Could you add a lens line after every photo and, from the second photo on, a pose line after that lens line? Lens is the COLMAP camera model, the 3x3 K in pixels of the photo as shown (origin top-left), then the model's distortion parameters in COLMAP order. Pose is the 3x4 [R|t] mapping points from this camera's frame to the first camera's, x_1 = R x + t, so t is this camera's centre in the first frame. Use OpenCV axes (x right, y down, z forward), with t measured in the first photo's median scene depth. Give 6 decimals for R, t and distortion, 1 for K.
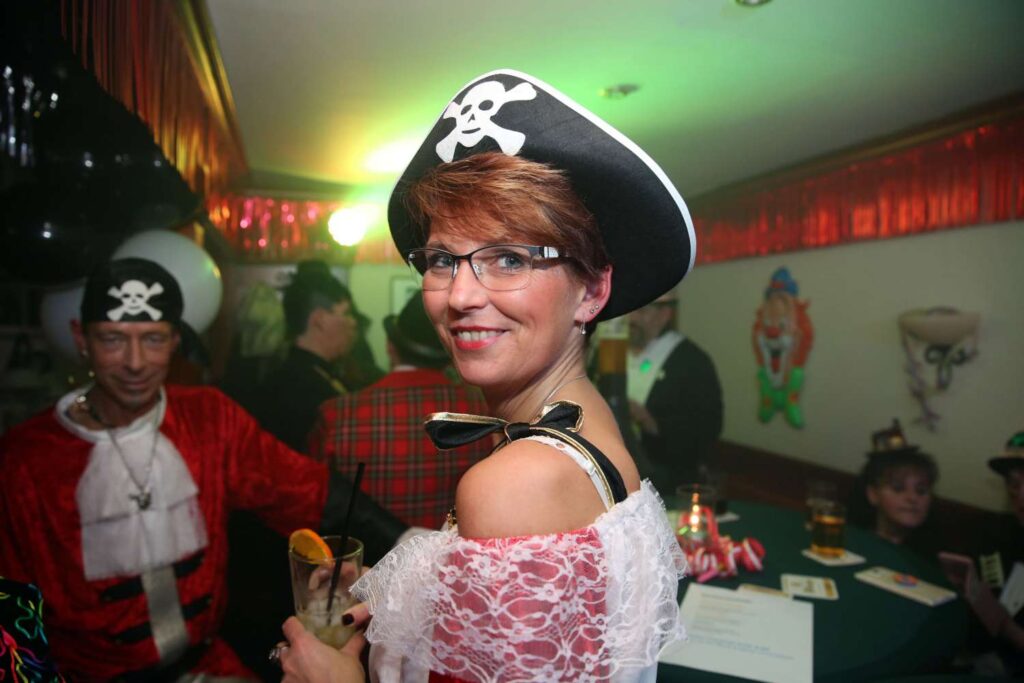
lens RADIAL K [[712.6, 0, 512.0], [0, 712.6, 341.5], [0, 0, 1]] dist [0.017577, 0.002469]
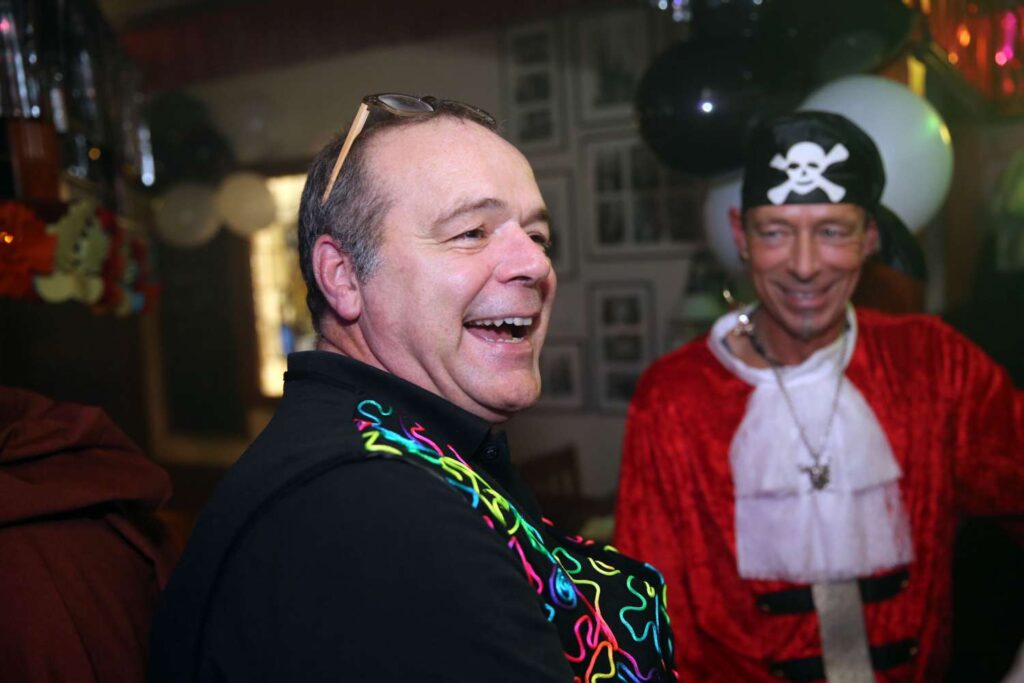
lens RADIAL K [[983.2, 0, 512.0], [0, 983.2, 341.5], [0, 0, 1]] dist [0.003470, 0.009644]
pose [[0.671129, 0.030441, -0.740715, -0.032611], [0.011339, 0.998618, 0.051314, 0.047716], [0.741254, -0.042837, 0.669856, 0.184292]]
